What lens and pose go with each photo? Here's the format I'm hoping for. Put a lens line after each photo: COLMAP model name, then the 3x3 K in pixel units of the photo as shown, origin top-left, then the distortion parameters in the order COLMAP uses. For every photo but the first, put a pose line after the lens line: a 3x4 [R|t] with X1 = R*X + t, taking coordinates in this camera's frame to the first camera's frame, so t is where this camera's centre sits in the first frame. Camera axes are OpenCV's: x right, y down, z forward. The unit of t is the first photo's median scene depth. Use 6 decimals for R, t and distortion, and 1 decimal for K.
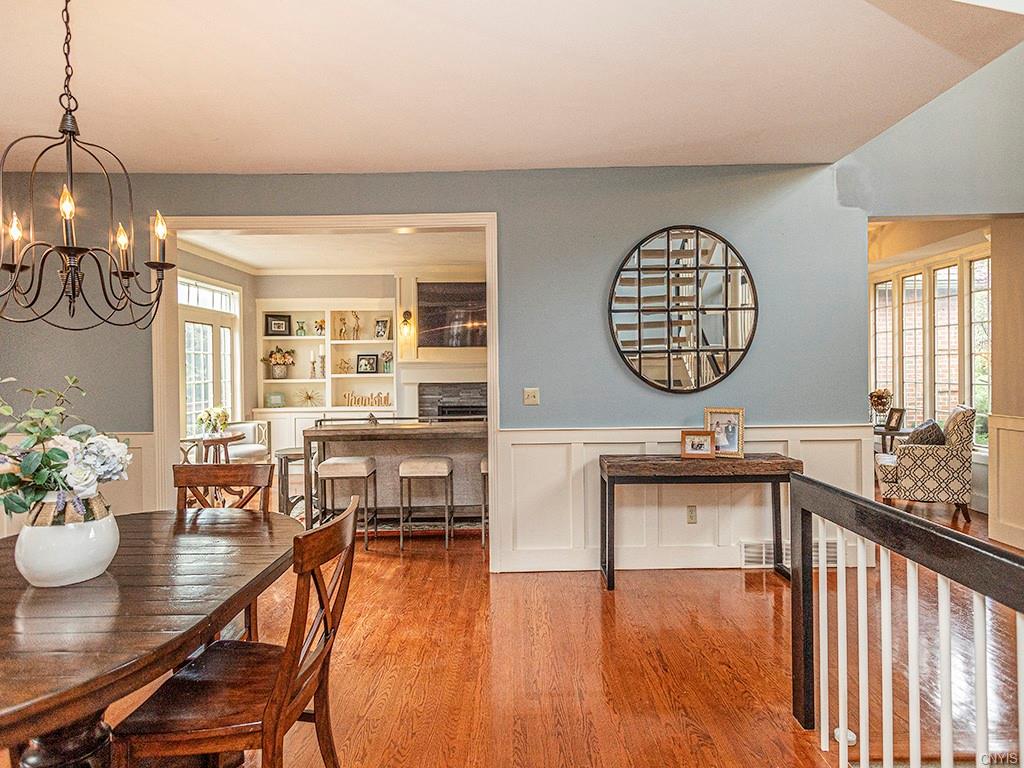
lens RADIAL K [[572.1, 0, 515.6], [0, 572.1, 374.3], [0, 0, 1]] dist [0.005689, -0.000539]
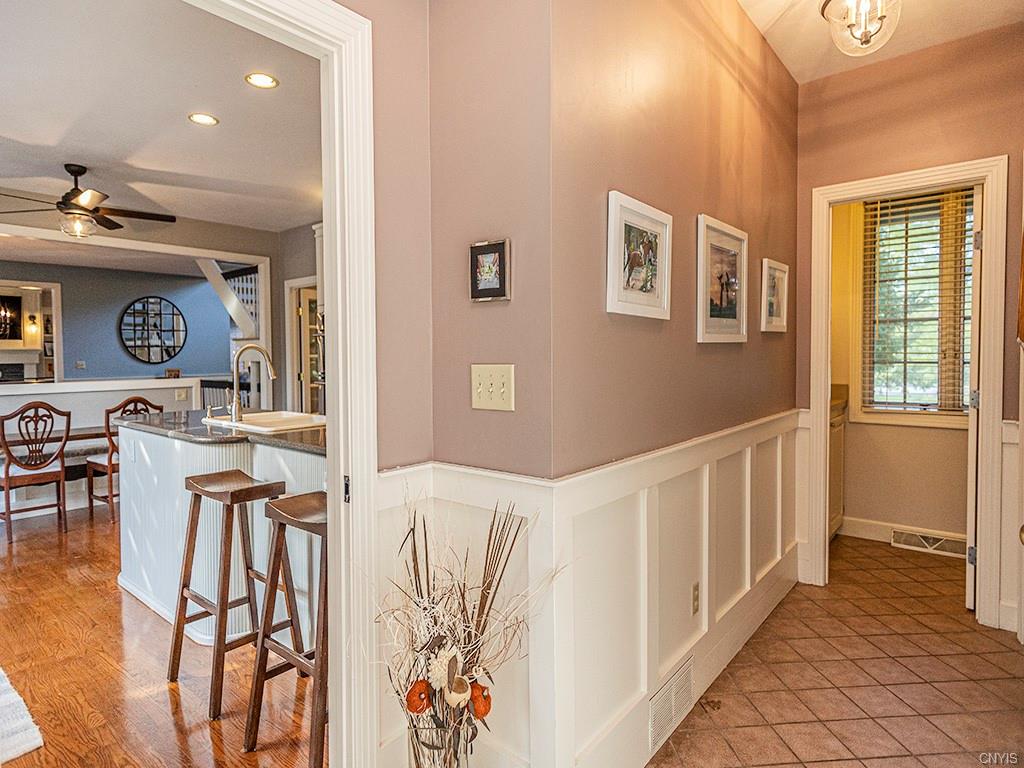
lens RADIAL K [[572.1, 0, 515.6], [0, 572.1, 374.3], [0, 0, 1]] dist [0.005689, -0.000539]
pose [[0.626876, -0.021703, 0.778817, -0.496902], [0.009112, 0.999748, 0.020526, 0.031649], [-0.779066, -0.005770, 0.626915, -1.328432]]
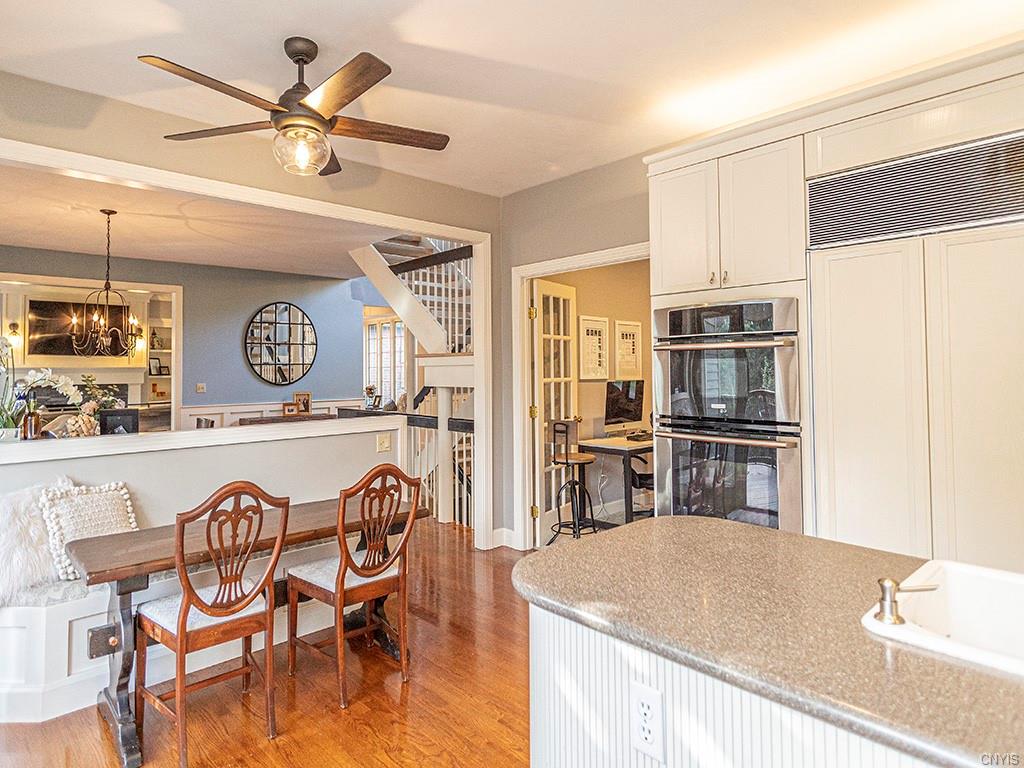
lens RADIAL K [[611.9, 0, 491.0], [0, 611.9, 356.0], [0, 0, 1]] dist [0.005469, 0.000596]
pose [[0.733779, 0.019716, 0.679102, -0.459492], [0.007018, 0.999306, -0.036594, 0.009854], [-0.679352, 0.031618, 0.733131, -0.780413]]
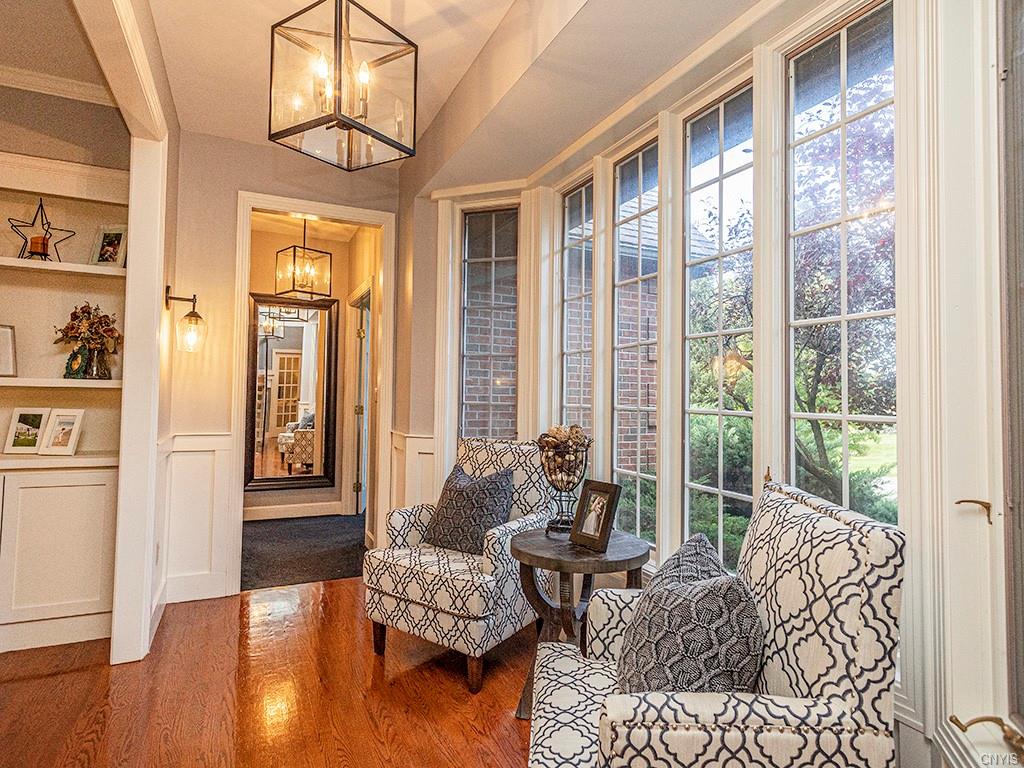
lens RADIAL K [[572.1, 0, 515.6], [0, 572.1, 374.3], [0, 0, 1]] dist [0.005689, -0.000539]
pose [[0.902581, 0.034906, 0.429102, 0.533495], [-0.015731, 0.998716, -0.048154, 0.012822], [-0.430232, 0.036712, 0.901971, 0.806031]]
